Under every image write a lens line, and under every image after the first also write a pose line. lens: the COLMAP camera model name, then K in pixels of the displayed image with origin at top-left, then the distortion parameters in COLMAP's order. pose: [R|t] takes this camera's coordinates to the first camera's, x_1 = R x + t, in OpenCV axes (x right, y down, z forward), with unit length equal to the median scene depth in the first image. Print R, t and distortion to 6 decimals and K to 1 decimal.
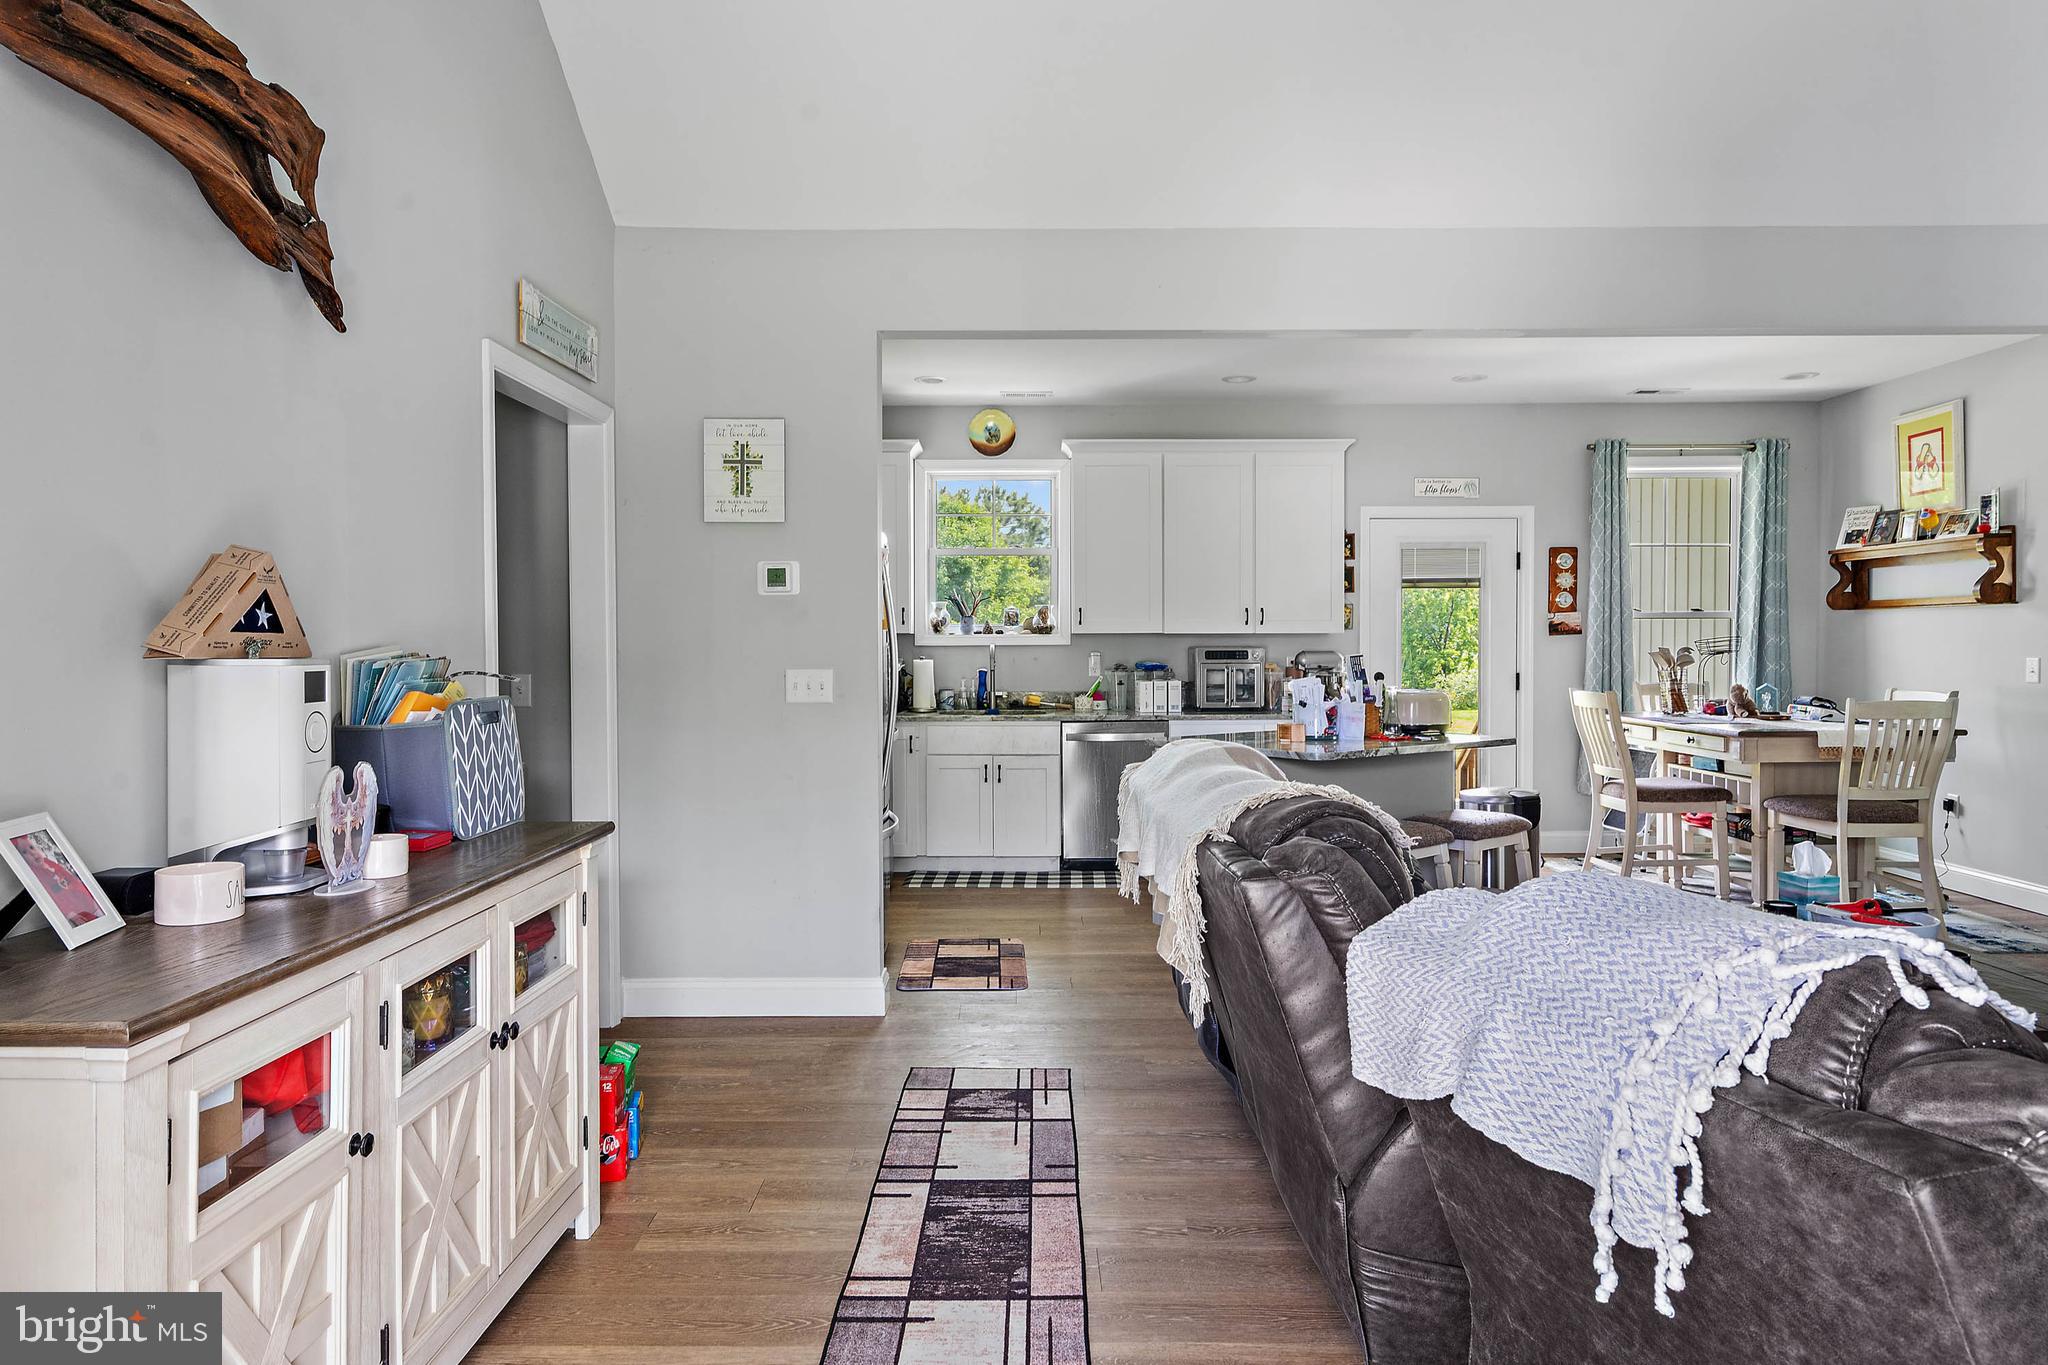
lens RADIAL K [[1228.3, 0, 1035.5], [0, 1228.3, 662.1], [0, 0, 1]] dist [0.006215, 0.001100]
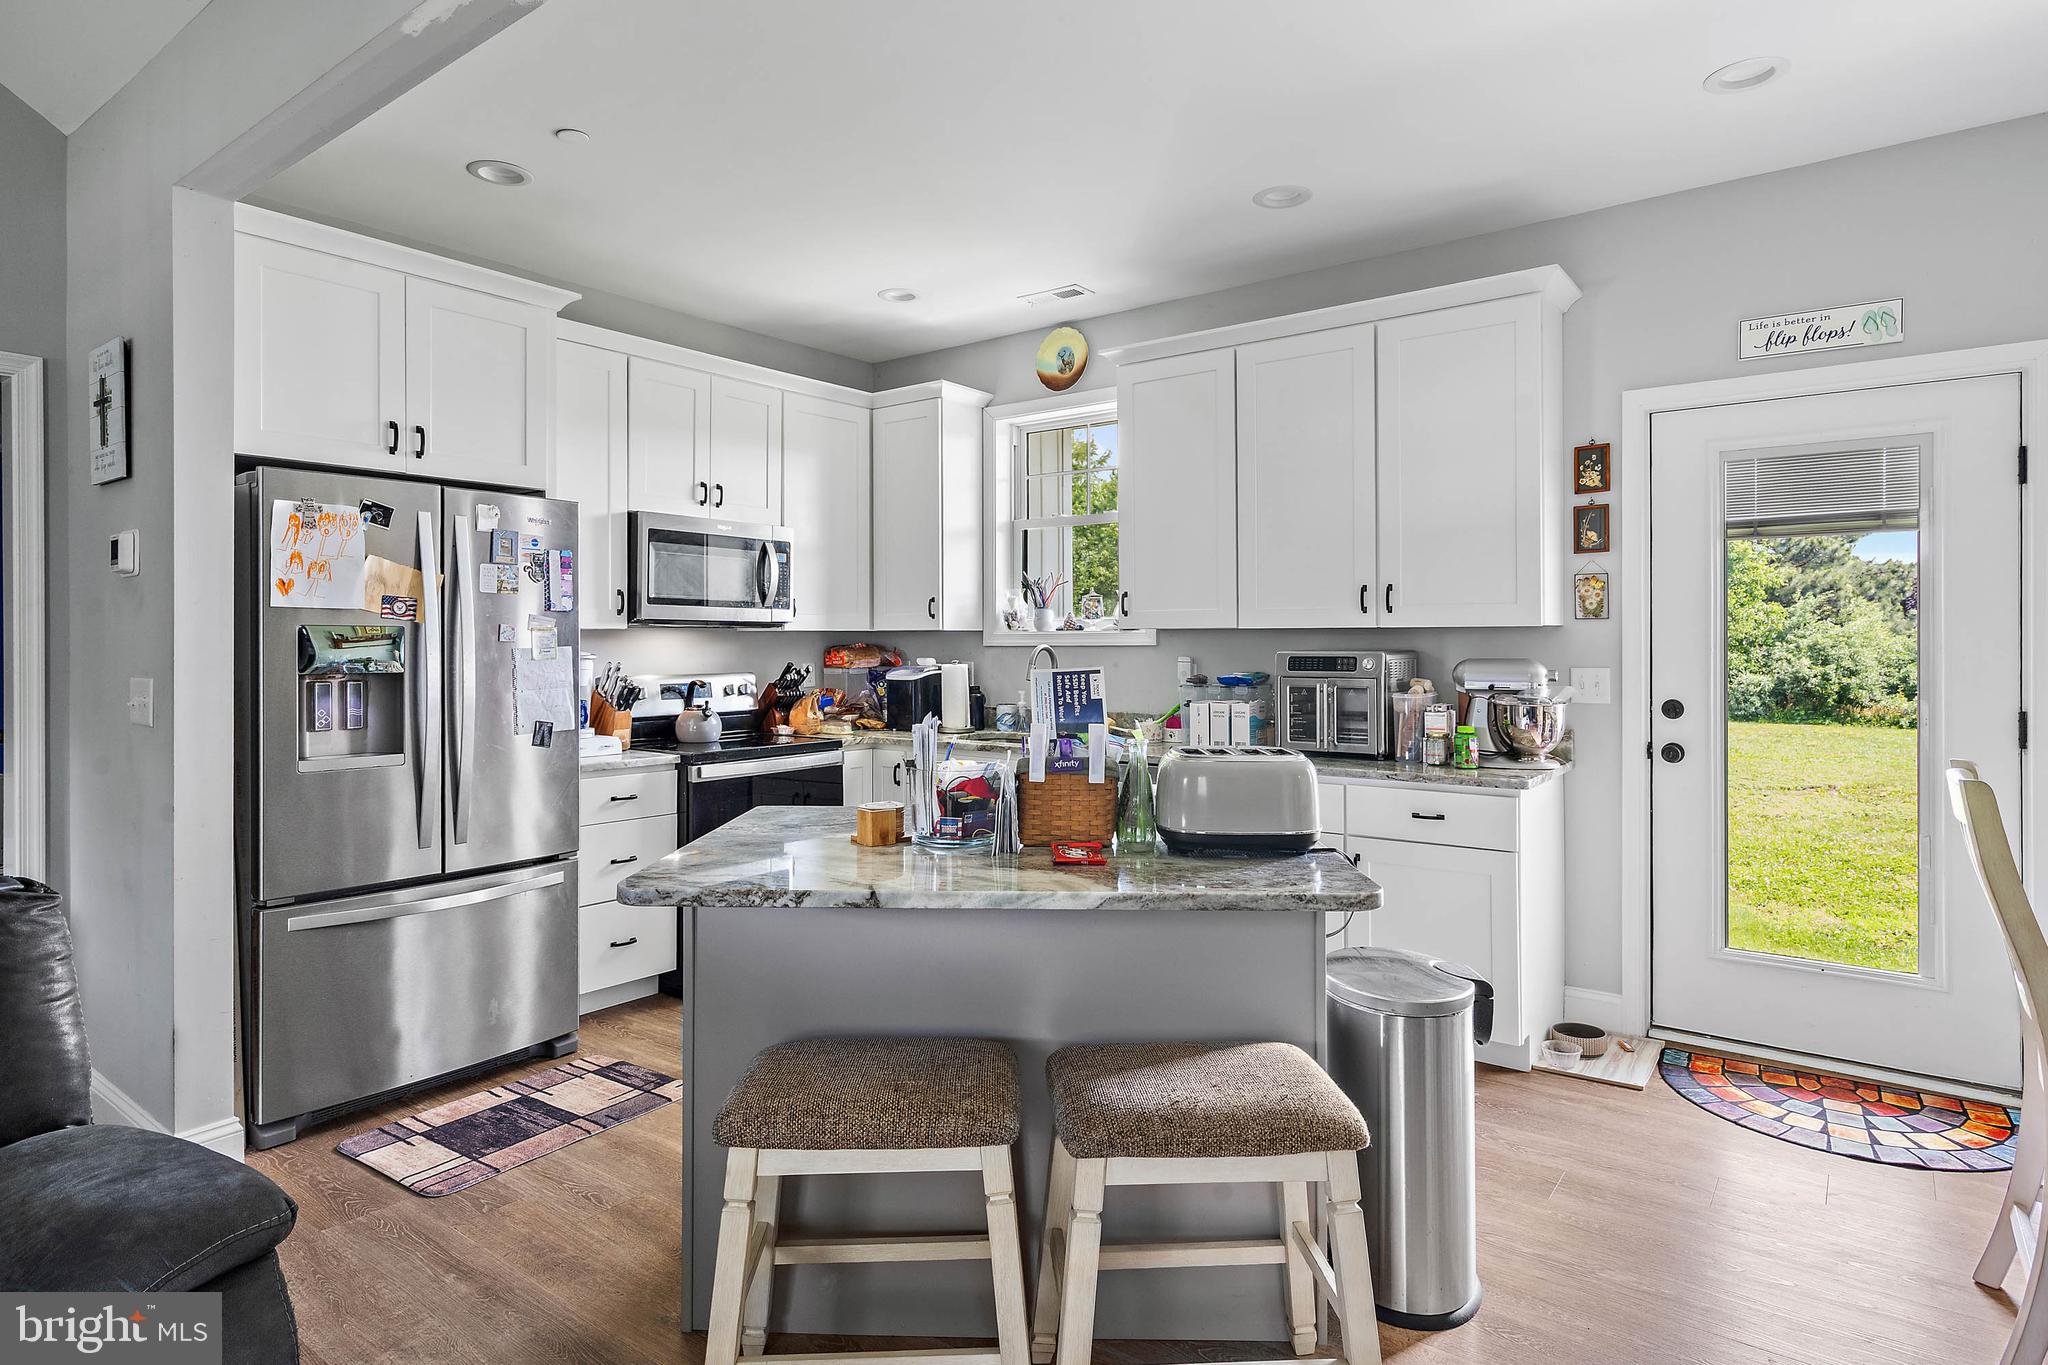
lens RADIAL K [[1120.8, 0, 1012.6], [0, 1120.8, 648.0], [0, 0, 1]] dist [-0.000404, 0.001568]
pose [[0.791135, 0.004981, -0.611622, 0.417143], [-0.012134, 0.999898, -0.007551, -0.008192], [0.611522, 0.013395, 0.791114, 0.525830]]
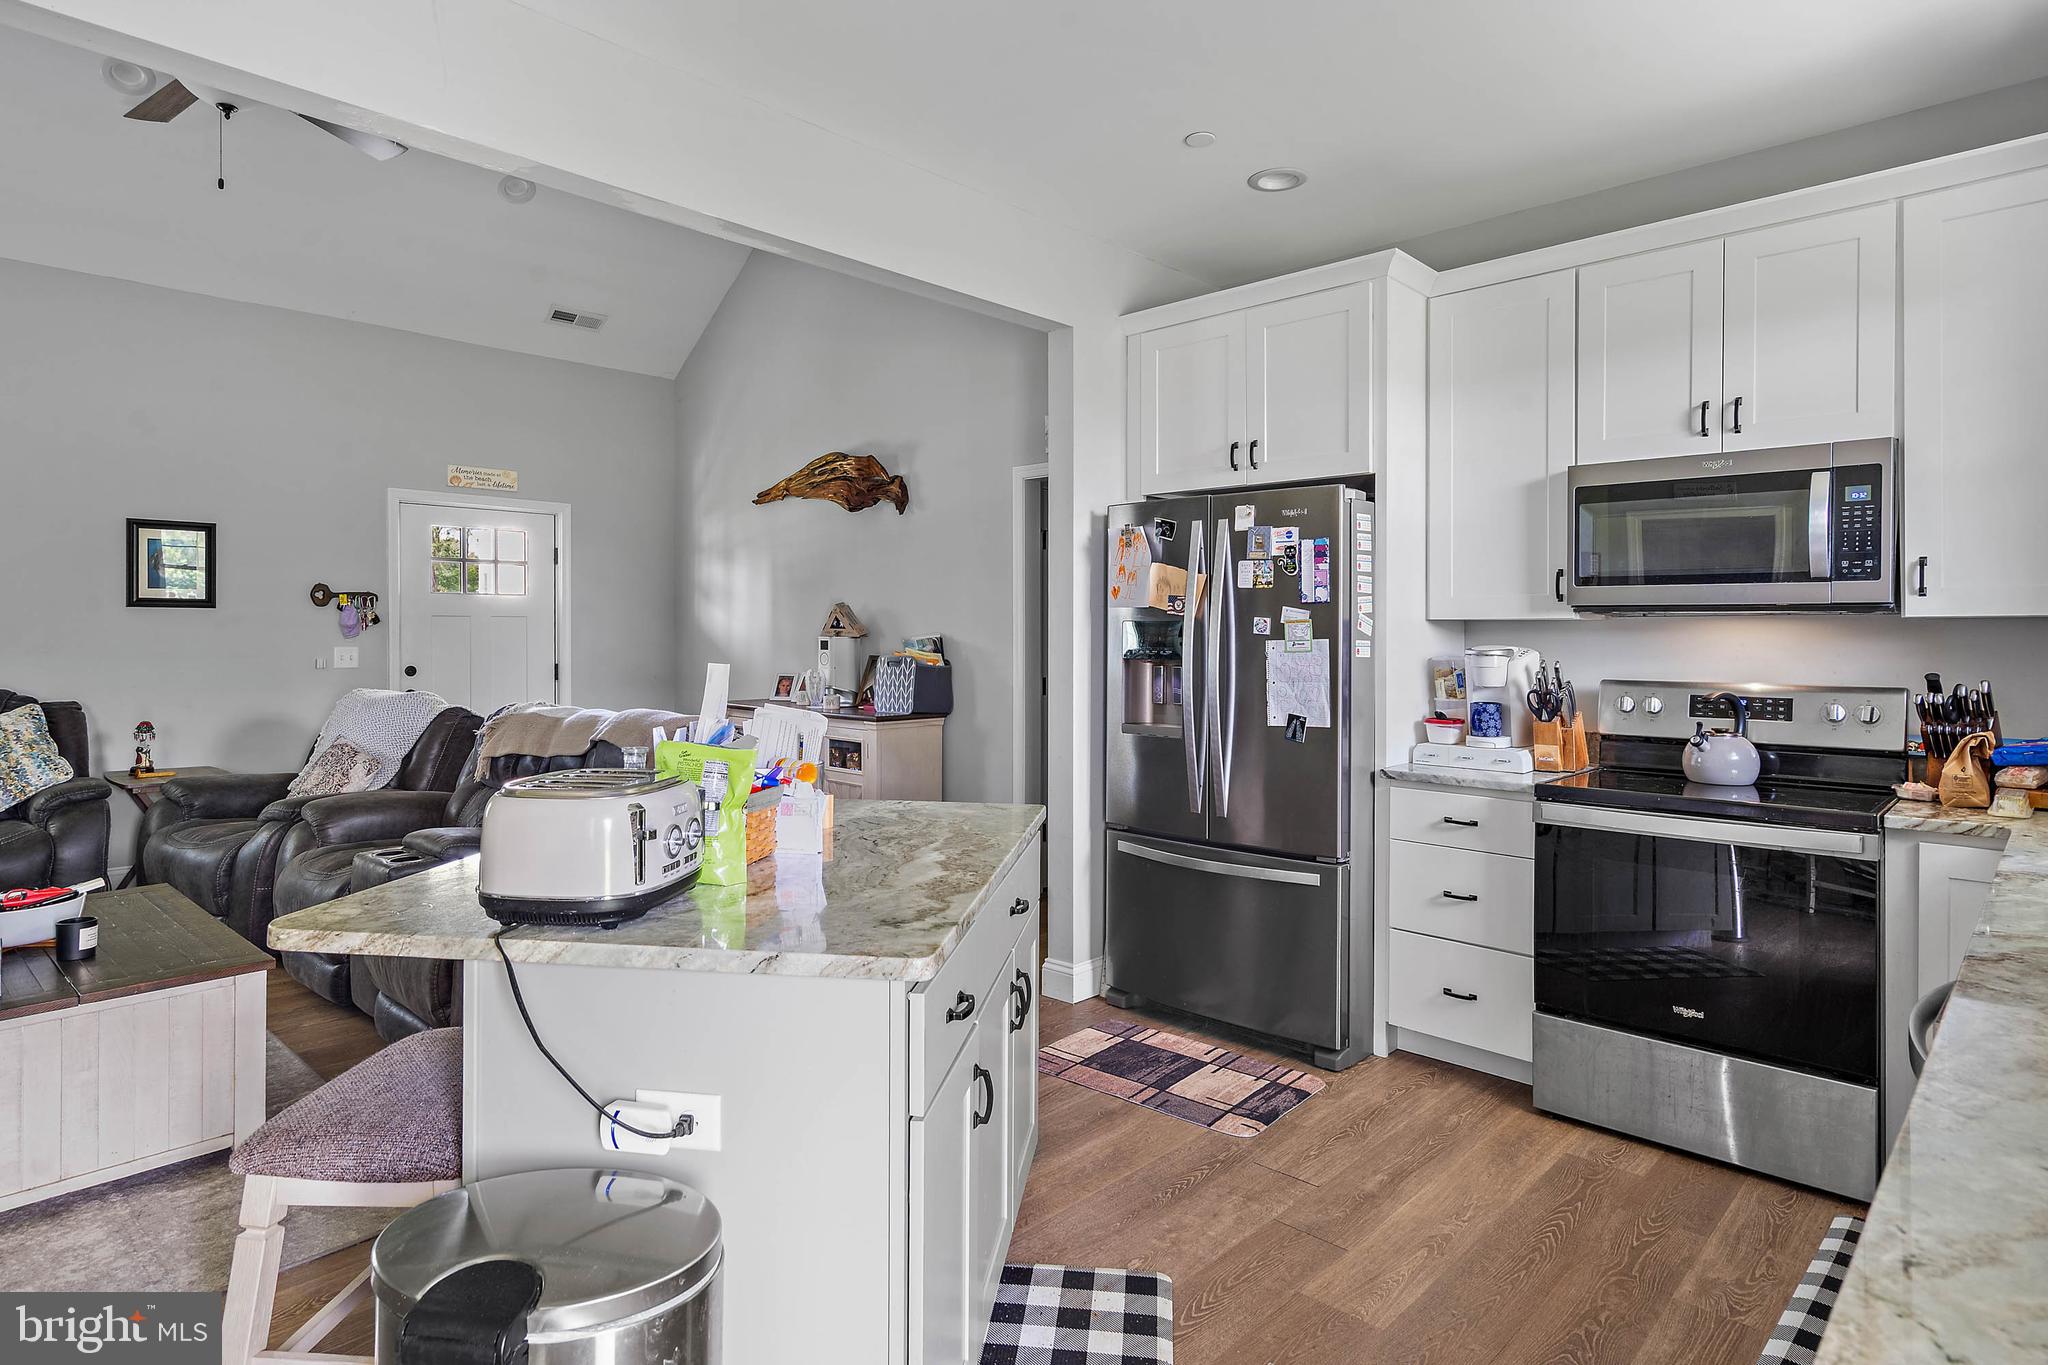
lens RADIAL K [[1120.8, 0, 1039.9], [0, 1120.8, 643.4], [0, 0, 1]] dist [-0.000404, 0.001568]
pose [[-0.689176, 0.007208, -0.724558, 0.376655], [-0.014789, 0.999602, 0.024010, -0.019339], [0.724443, 0.027263, -0.688796, 1.100968]]
